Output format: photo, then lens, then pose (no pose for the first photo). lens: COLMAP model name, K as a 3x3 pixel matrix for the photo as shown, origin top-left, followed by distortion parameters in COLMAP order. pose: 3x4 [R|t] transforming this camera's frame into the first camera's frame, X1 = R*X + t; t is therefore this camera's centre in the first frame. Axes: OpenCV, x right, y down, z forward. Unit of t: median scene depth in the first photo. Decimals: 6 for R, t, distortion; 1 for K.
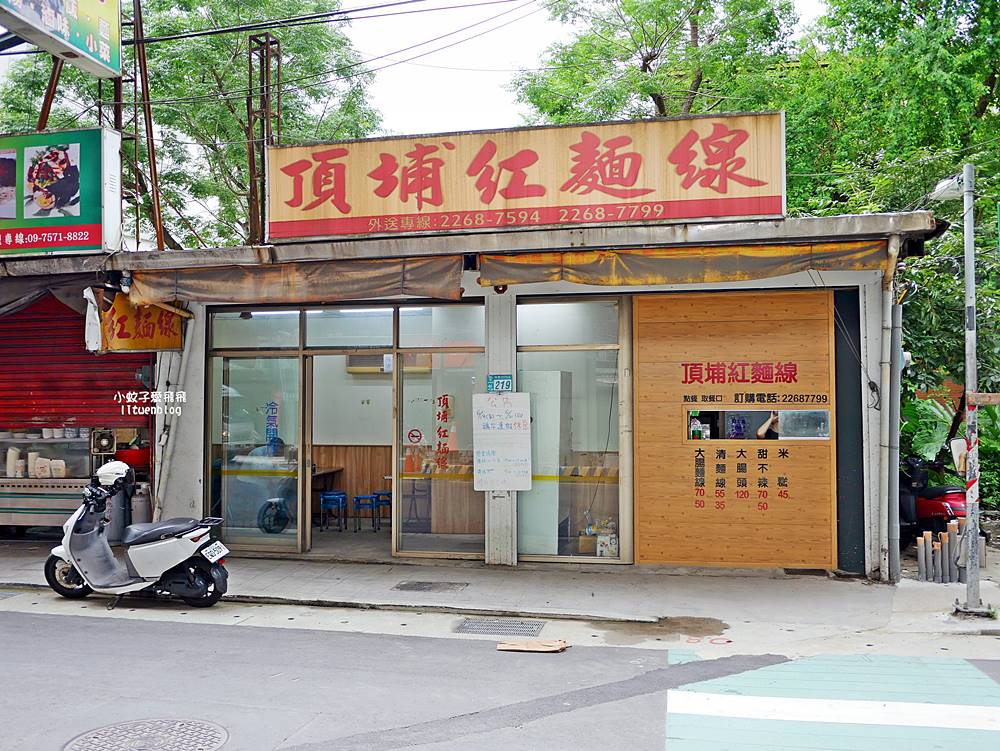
lens RADIAL K [[820.3, 0, 500.7], [0, 820.3, 375.7], [0, 0, 1]] dist [-0.019973, -0.003109]
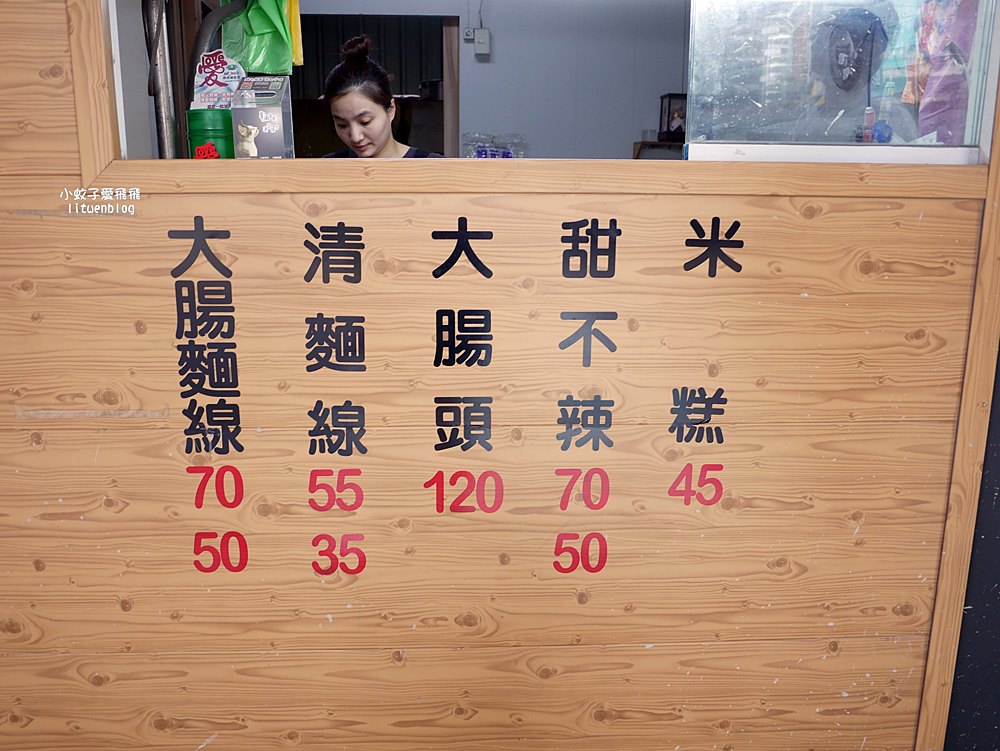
lens RADIAL K [[820.3, 0, 499.8], [0, 820.3, 374.5], [0, 0, 1]] dist [-0.019973, -0.003109]
pose [[0.978788, -0.035149, 0.201836, 0.268419], [-0.011989, 0.973657, 0.227702, 0.082903], [-0.204523, -0.225292, 0.952583, 0.842280]]
